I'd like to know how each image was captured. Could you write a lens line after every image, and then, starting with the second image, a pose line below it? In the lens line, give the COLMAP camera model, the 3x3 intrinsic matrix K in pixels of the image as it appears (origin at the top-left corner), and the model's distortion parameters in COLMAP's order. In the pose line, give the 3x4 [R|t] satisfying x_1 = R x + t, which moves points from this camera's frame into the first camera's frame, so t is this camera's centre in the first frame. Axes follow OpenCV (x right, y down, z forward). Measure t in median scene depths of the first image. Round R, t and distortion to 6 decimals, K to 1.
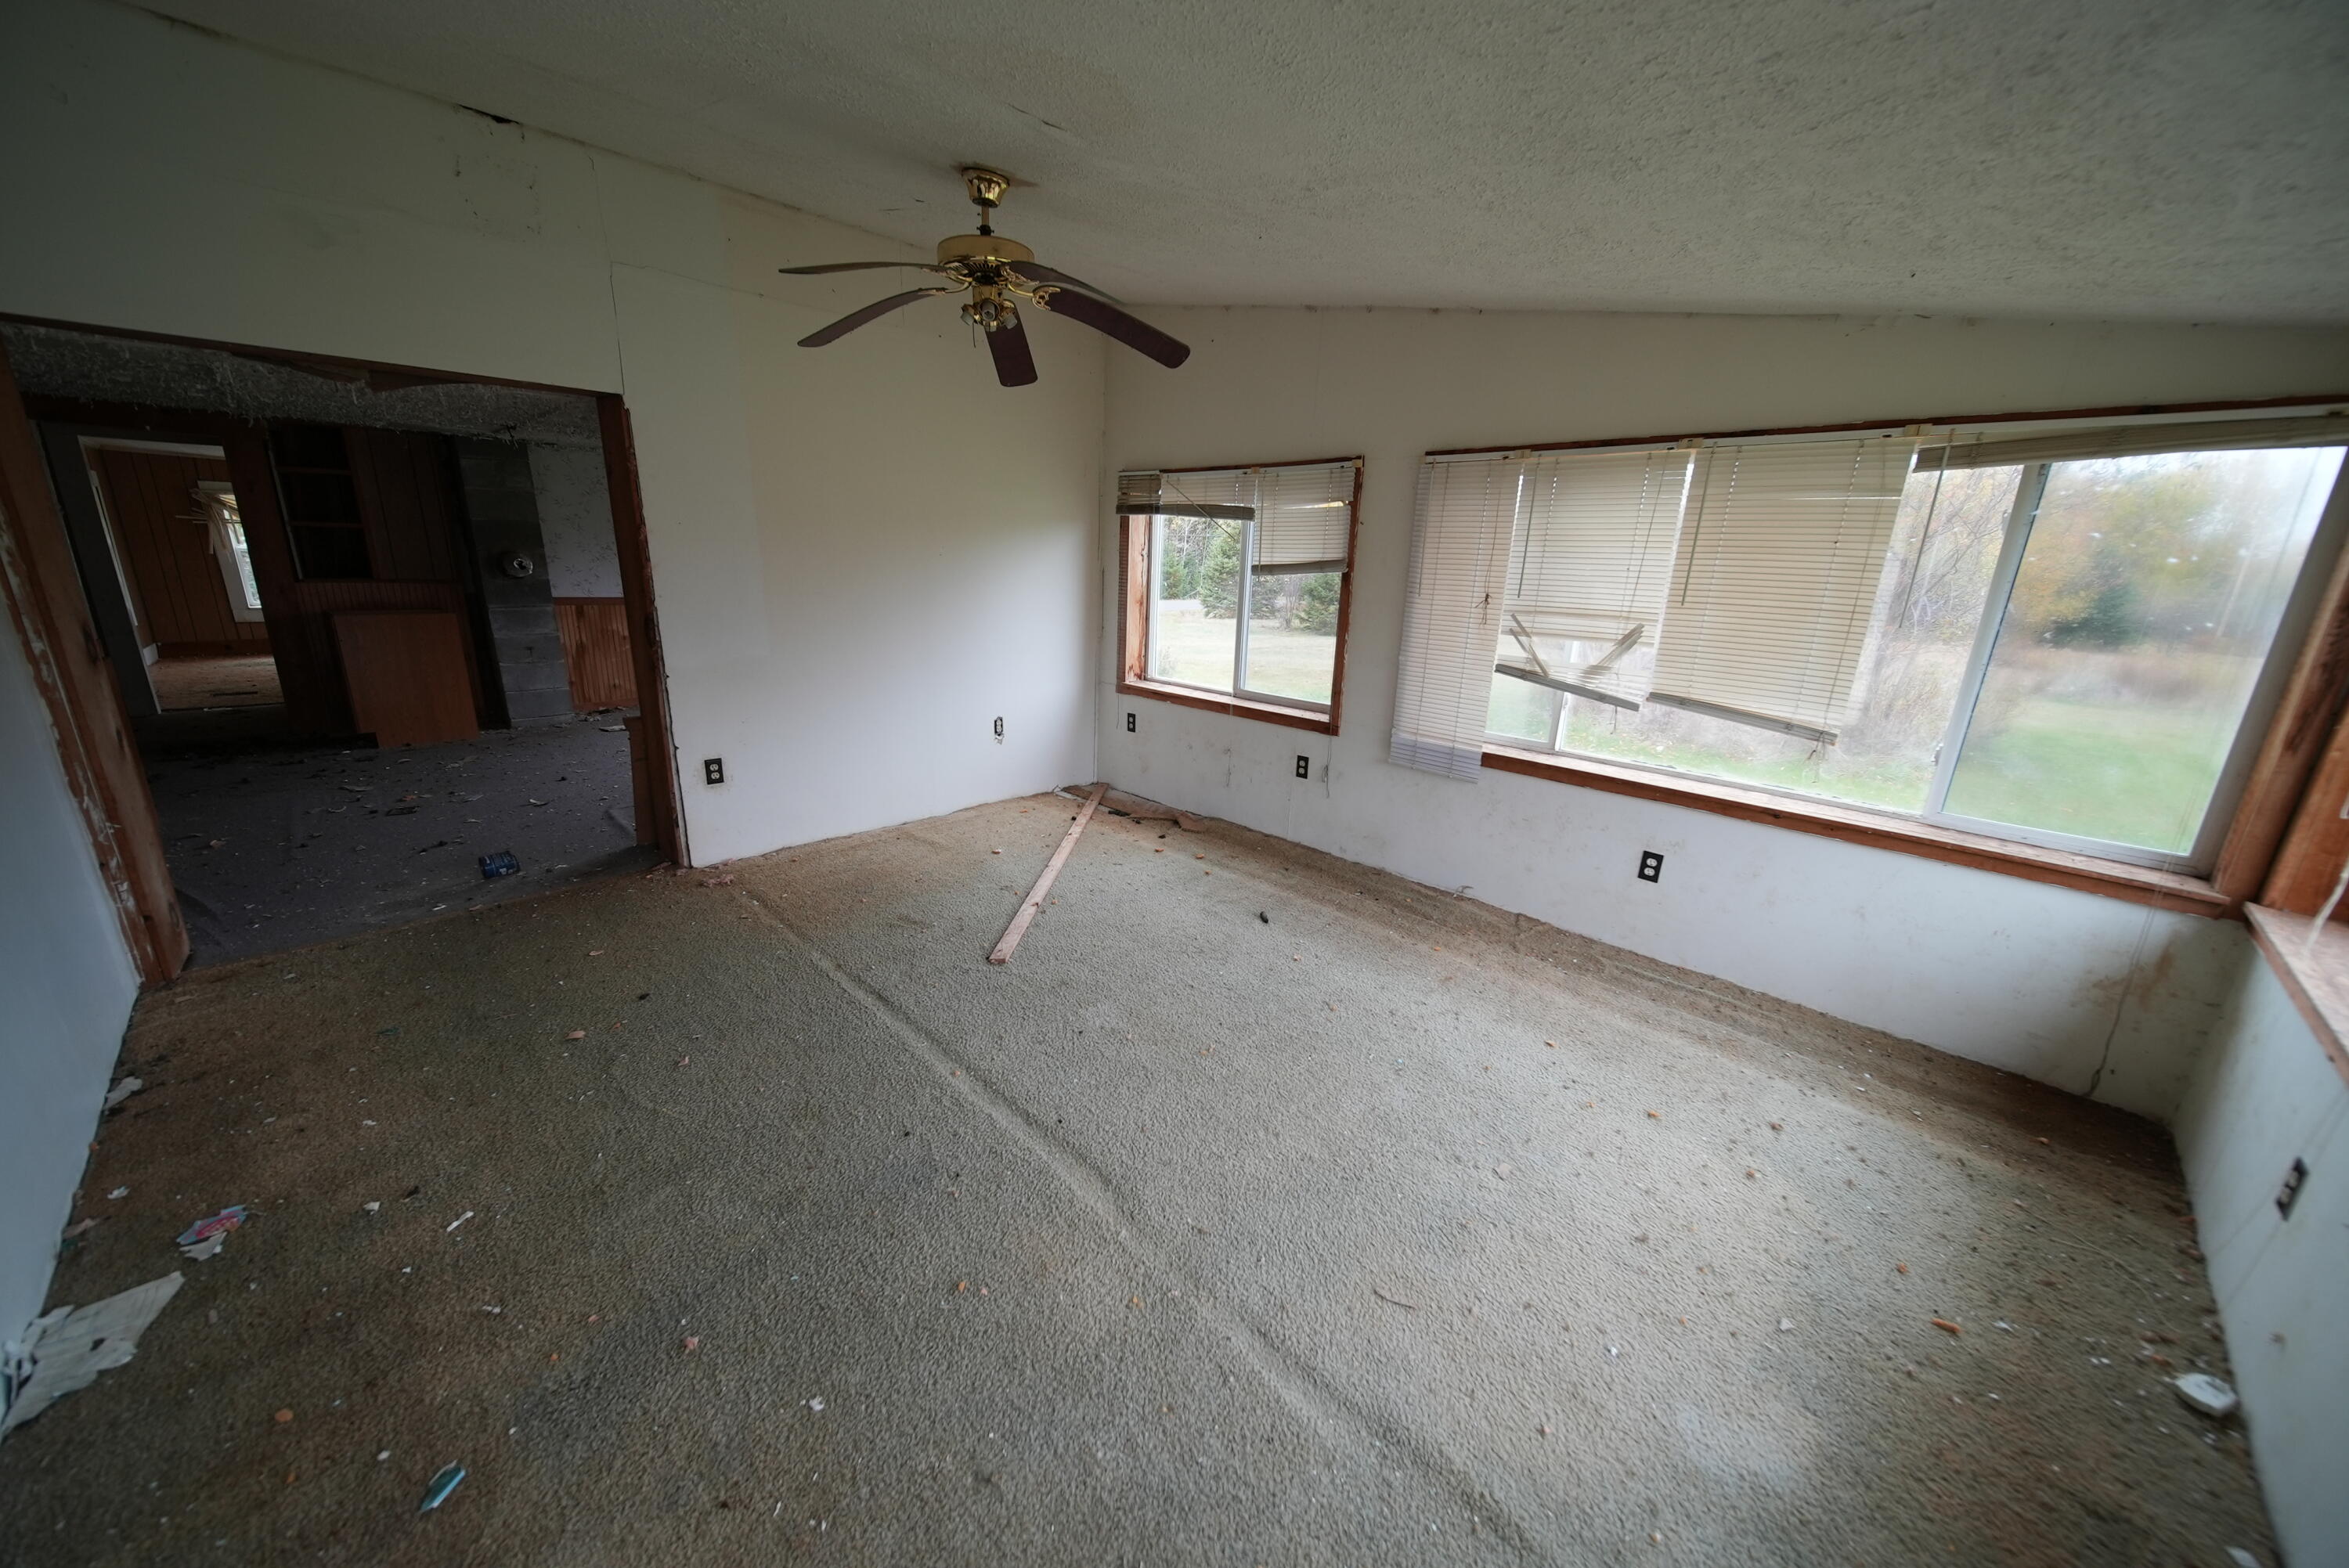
lens RADIAL K [[820.5, 0, 1167.9], [0, 820.5, 784.7], [0, 0, 1]] dist [-0.000760, -0.000594]
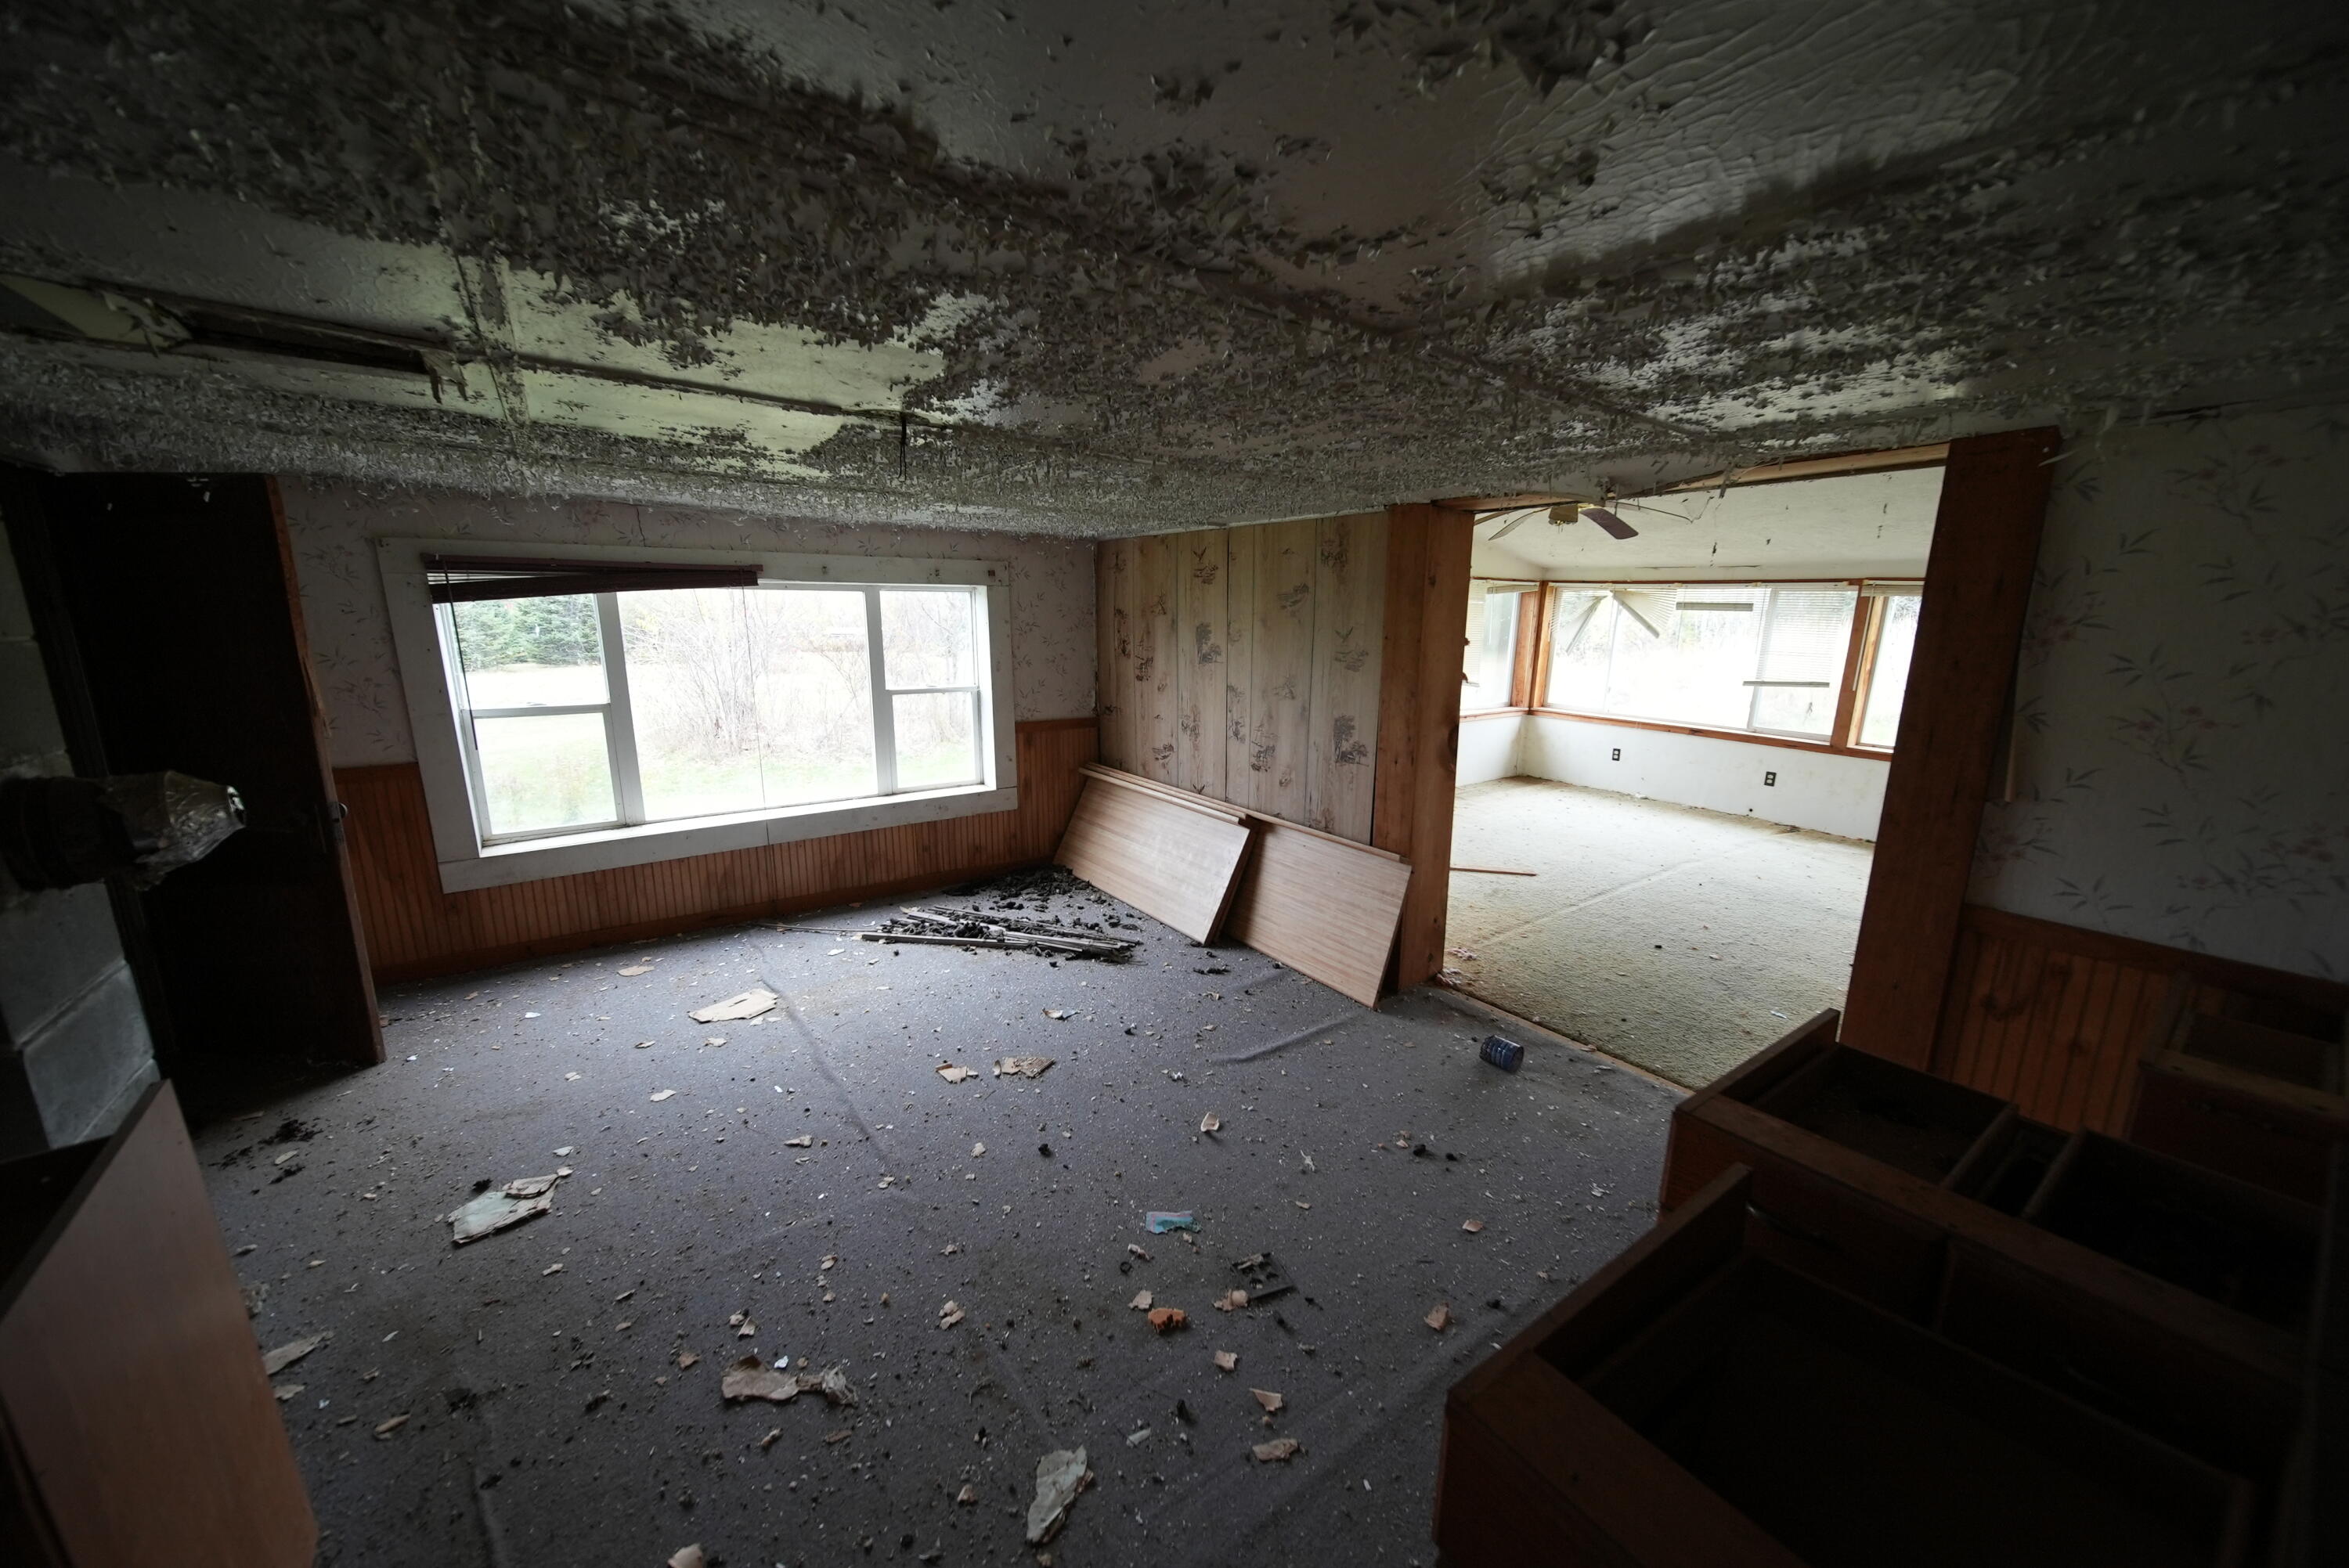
lens RADIAL K [[820.5, 0, 1168.8], [0, 820.5, 788.0], [0, 0, 1]] dist [-0.000760, -0.000594]
pose [[0.168030, -0.238244, 0.956559, -1.580323], [0.267108, 0.945059, 0.188459, -0.393606], [-0.948904, 0.223838, 0.222435, 1.064928]]
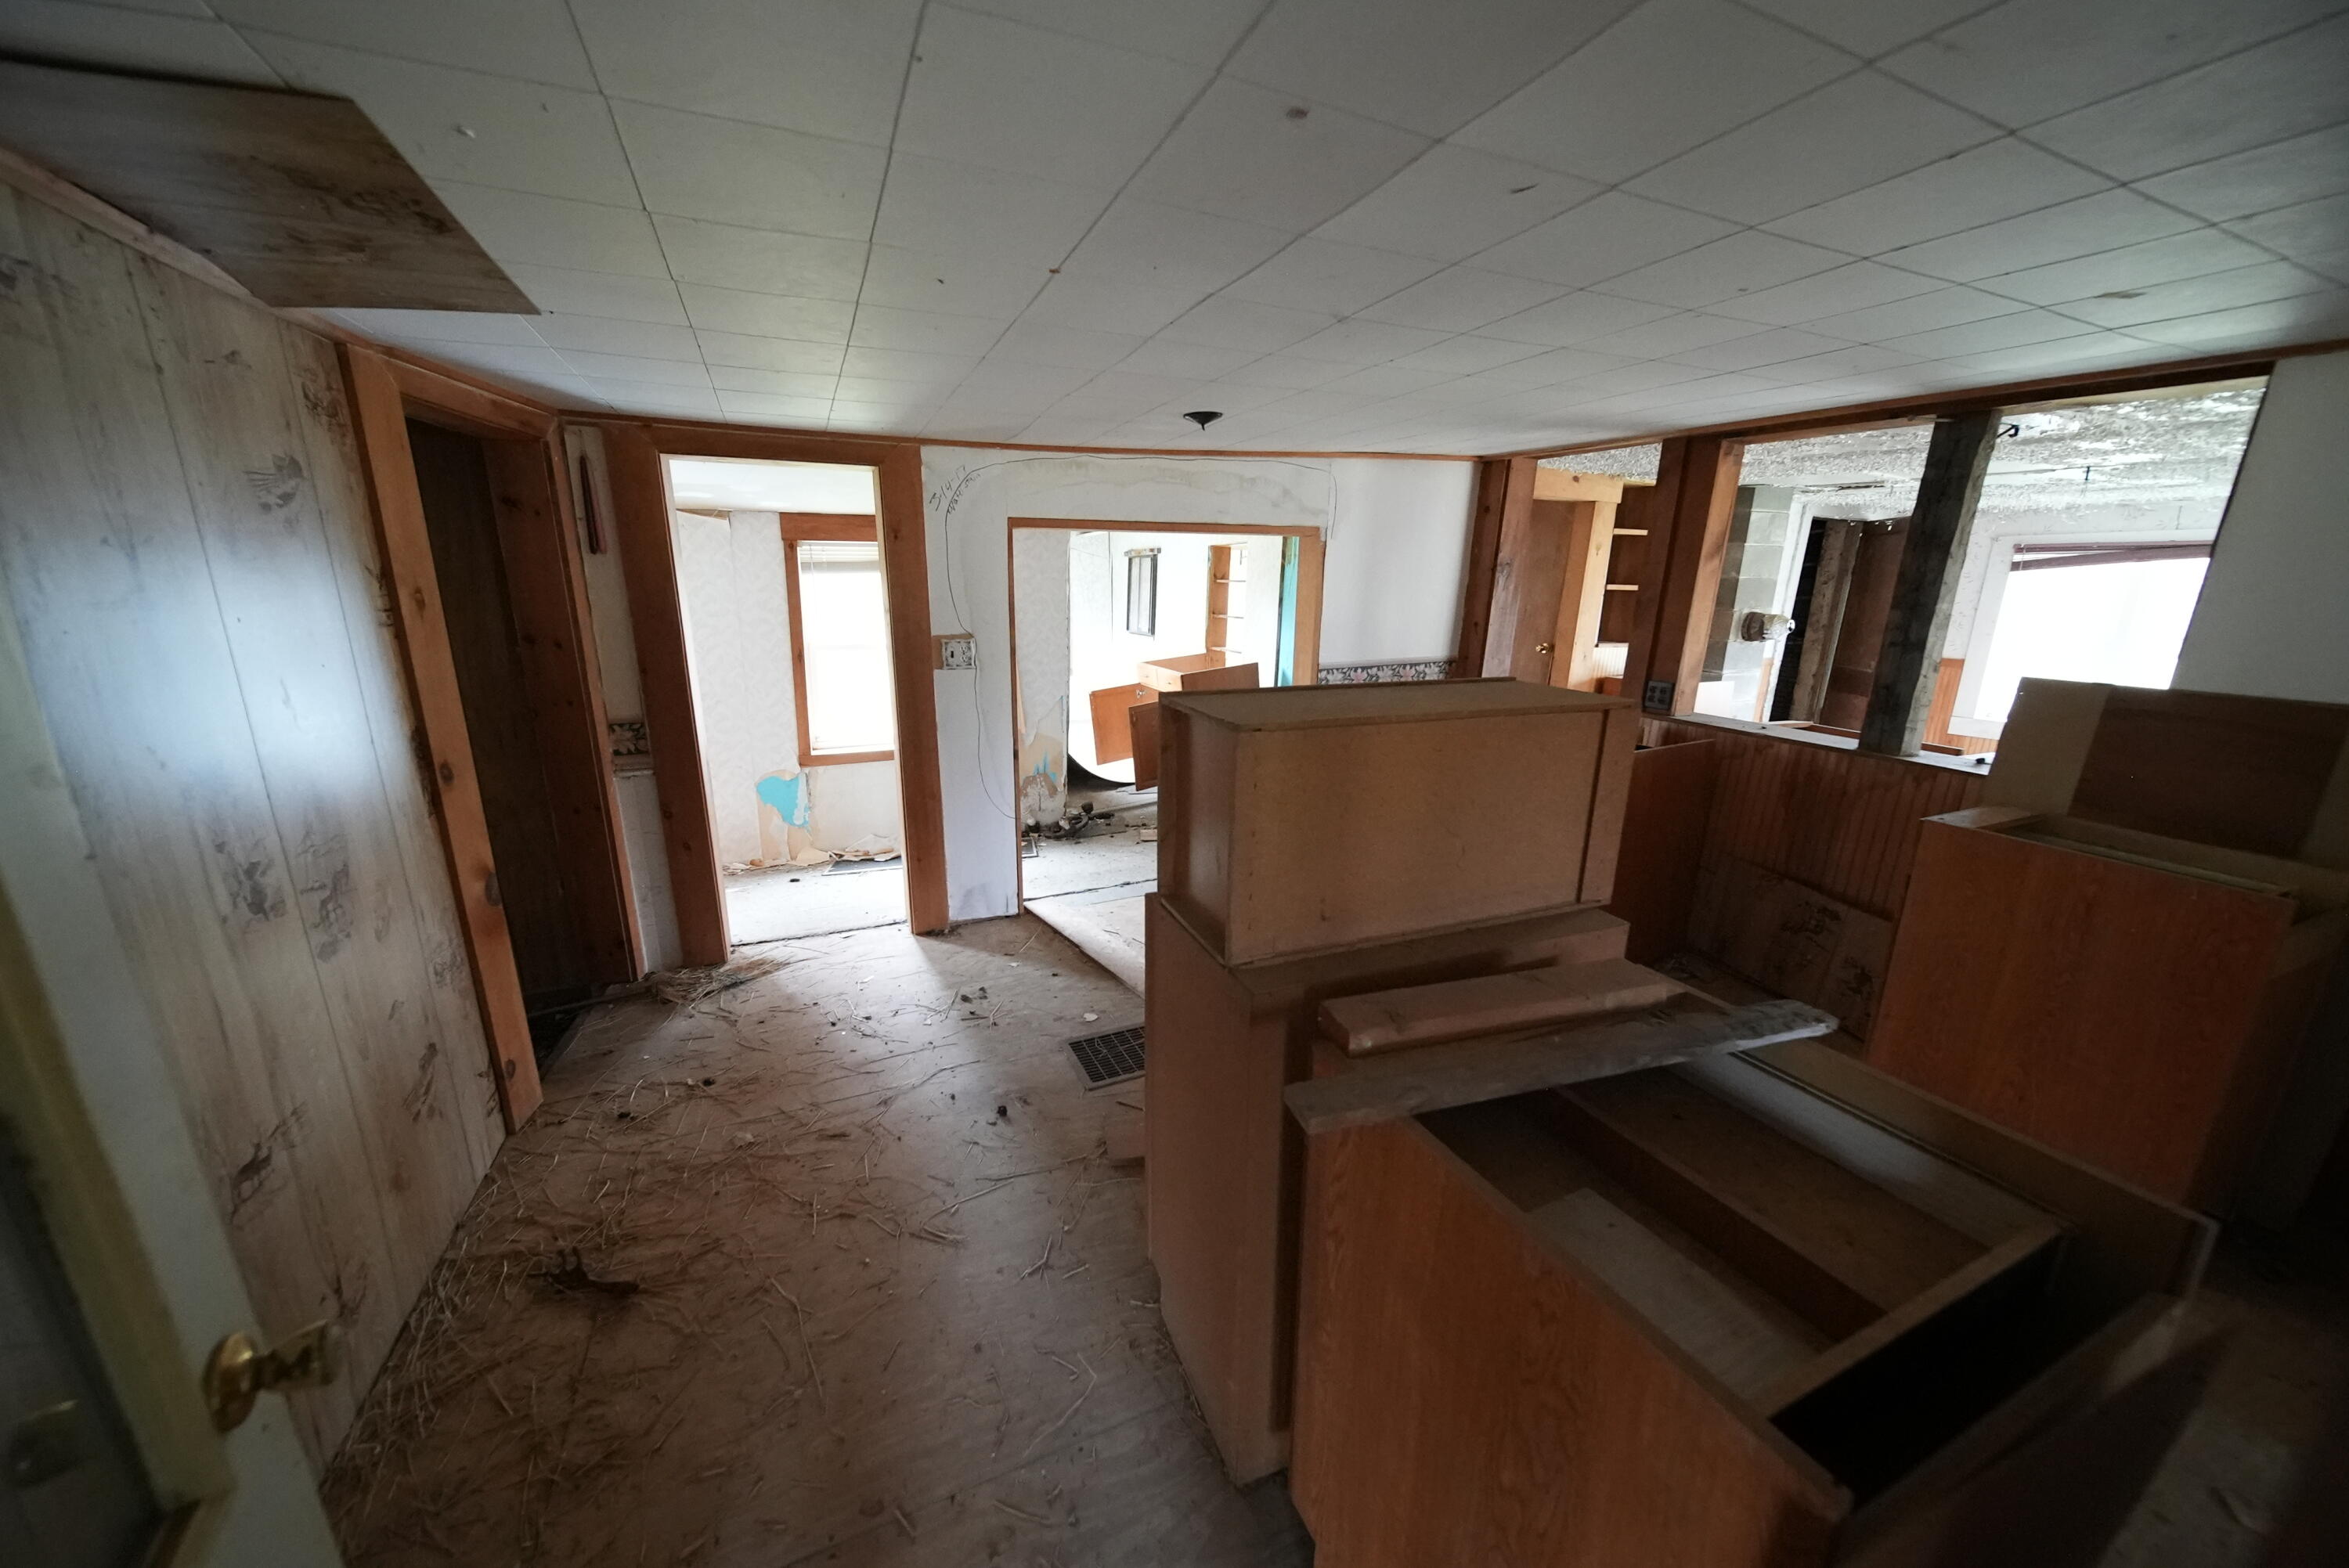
lens RADIAL K [[820.5, 0, 1166.9], [0, 820.5, 797.8], [0, 0, 1]] dist [-0.000760, -0.000594]
pose [[0.931214, 0.068415, -0.357995, -1.742949], [-0.080456, 0.996580, -0.018828, -0.019606], [0.355483, 0.046336, 0.933534, -0.105569]]
